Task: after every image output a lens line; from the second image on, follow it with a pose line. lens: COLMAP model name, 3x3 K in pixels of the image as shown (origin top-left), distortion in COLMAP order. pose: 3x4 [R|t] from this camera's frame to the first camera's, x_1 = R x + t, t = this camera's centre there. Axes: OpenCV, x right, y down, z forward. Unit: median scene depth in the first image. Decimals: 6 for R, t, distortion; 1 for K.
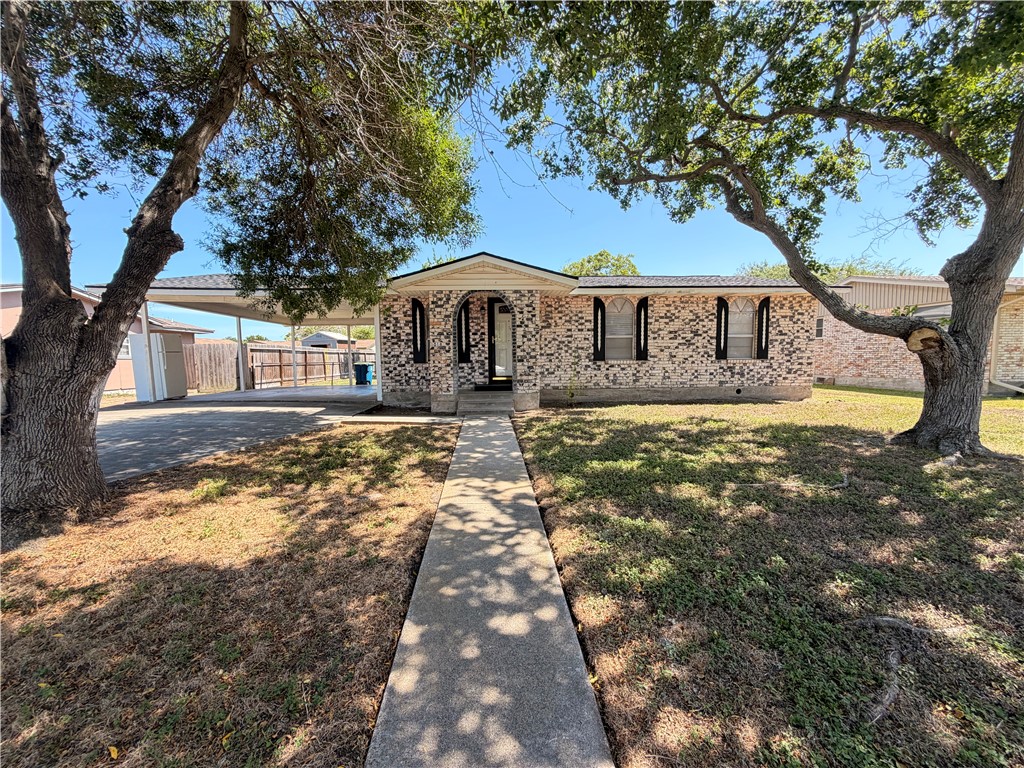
lens RADIAL K [[408.4, 0, 508.4], [0, 408.4, 385.5], [0, 0, 1]] dist [0.000255, 0.000039]
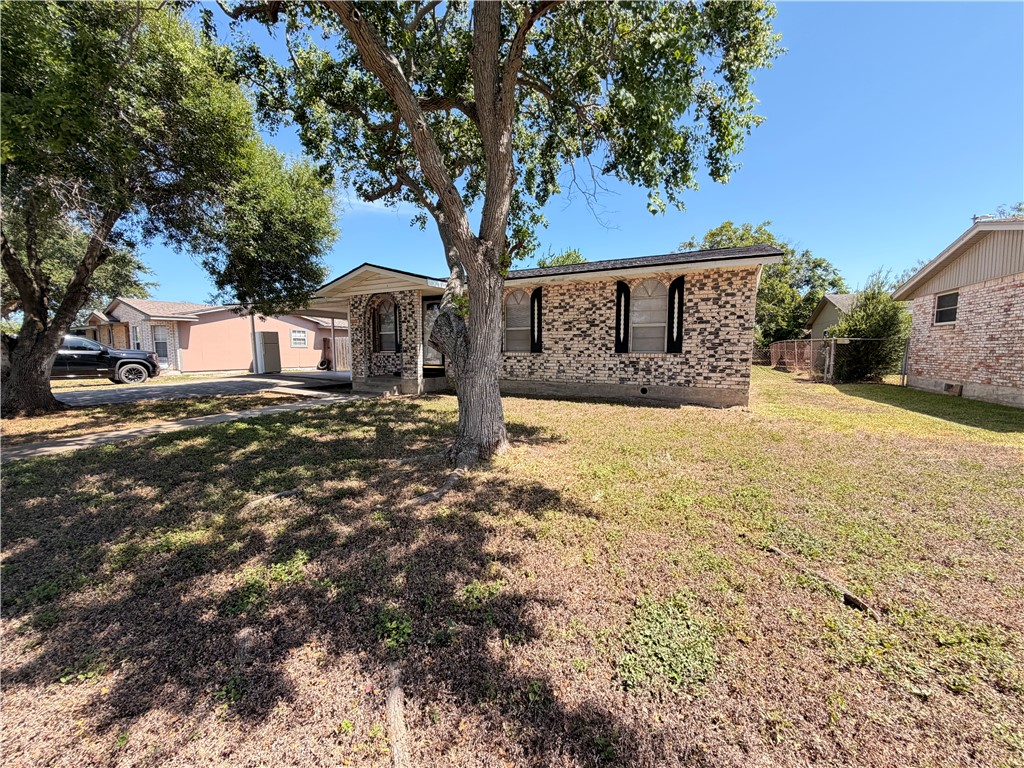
lens RADIAL K [[408.4, 0, 508.4], [0, 408.4, 385.5], [0, 0, 1]] dist [0.000255, 0.000039]
pose [[0.855778, 0.054810, -0.514431, 0.774086], [-0.043208, 0.998470, 0.034502, -0.014153], [0.515535, -0.007299, 0.856837, 0.130852]]
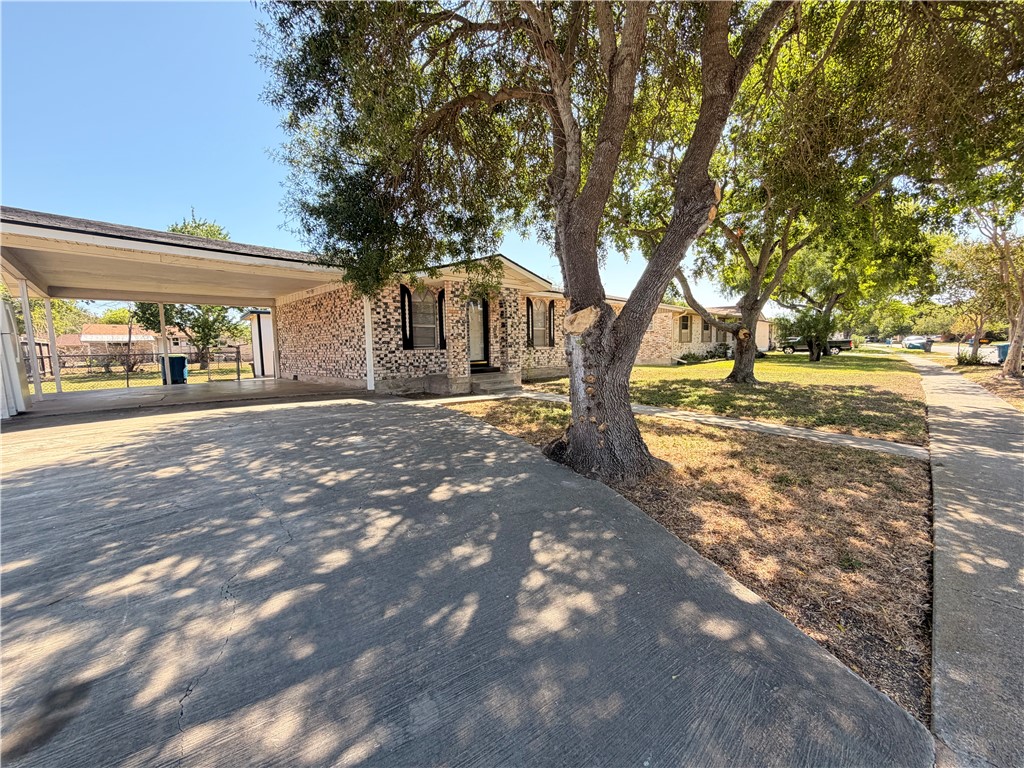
lens RADIAL K [[408.4, 0, 508.4], [0, 408.4, 385.5], [0, 0, 1]] dist [0.000255, 0.000039]
pose [[0.747221, -0.064202, 0.661468, -0.684174], [0.053670, 0.997901, 0.036229, 0.009876], [-0.662405, 0.008429, 0.749098, 0.081598]]
